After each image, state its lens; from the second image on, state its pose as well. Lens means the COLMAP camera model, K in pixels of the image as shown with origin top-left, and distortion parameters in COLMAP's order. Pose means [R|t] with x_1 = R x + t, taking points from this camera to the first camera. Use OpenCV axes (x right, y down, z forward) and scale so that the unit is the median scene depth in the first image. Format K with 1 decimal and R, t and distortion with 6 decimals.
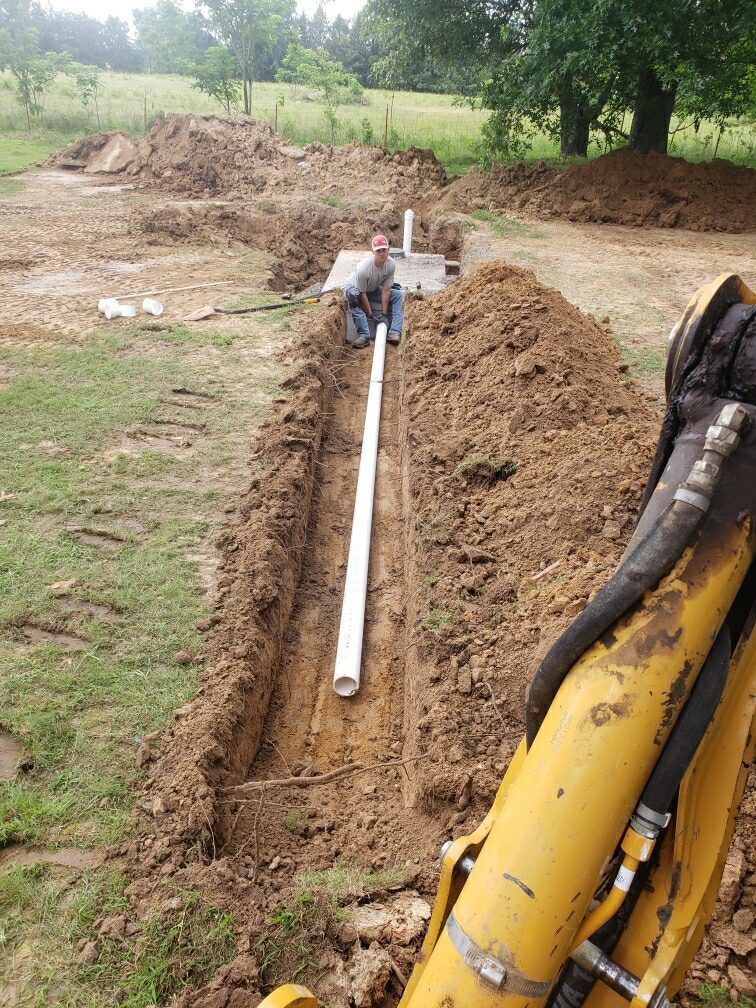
lens RADIAL K [[839.7, 0, 378.0], [0, 839.7, 504.0], [0, 0, 1]] dist [-0.001172, 0.002707]
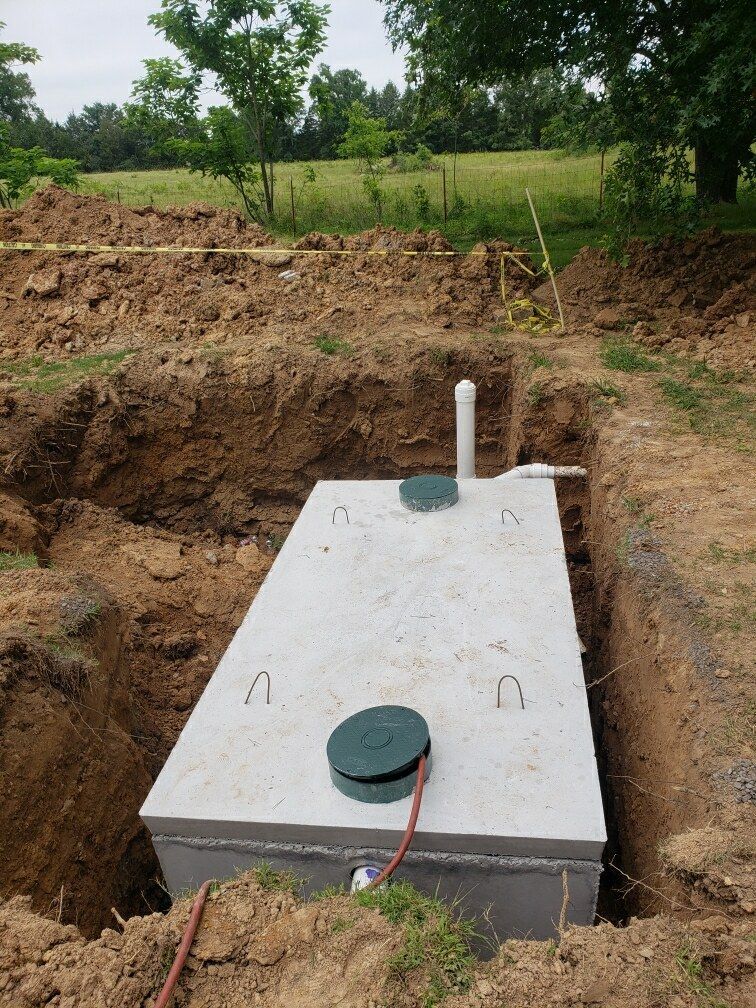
lens RADIAL K [[771.9, 0, 378.0], [0, 771.9, 504.0], [0, 0, 1]] dist [0.000980, -0.000839]
pose [[0.989909, -0.057944, -0.129318, 0.032609], [0.052523, 0.997608, -0.044948, -0.218873], [0.131613, 0.037702, 0.990584, 0.484672]]
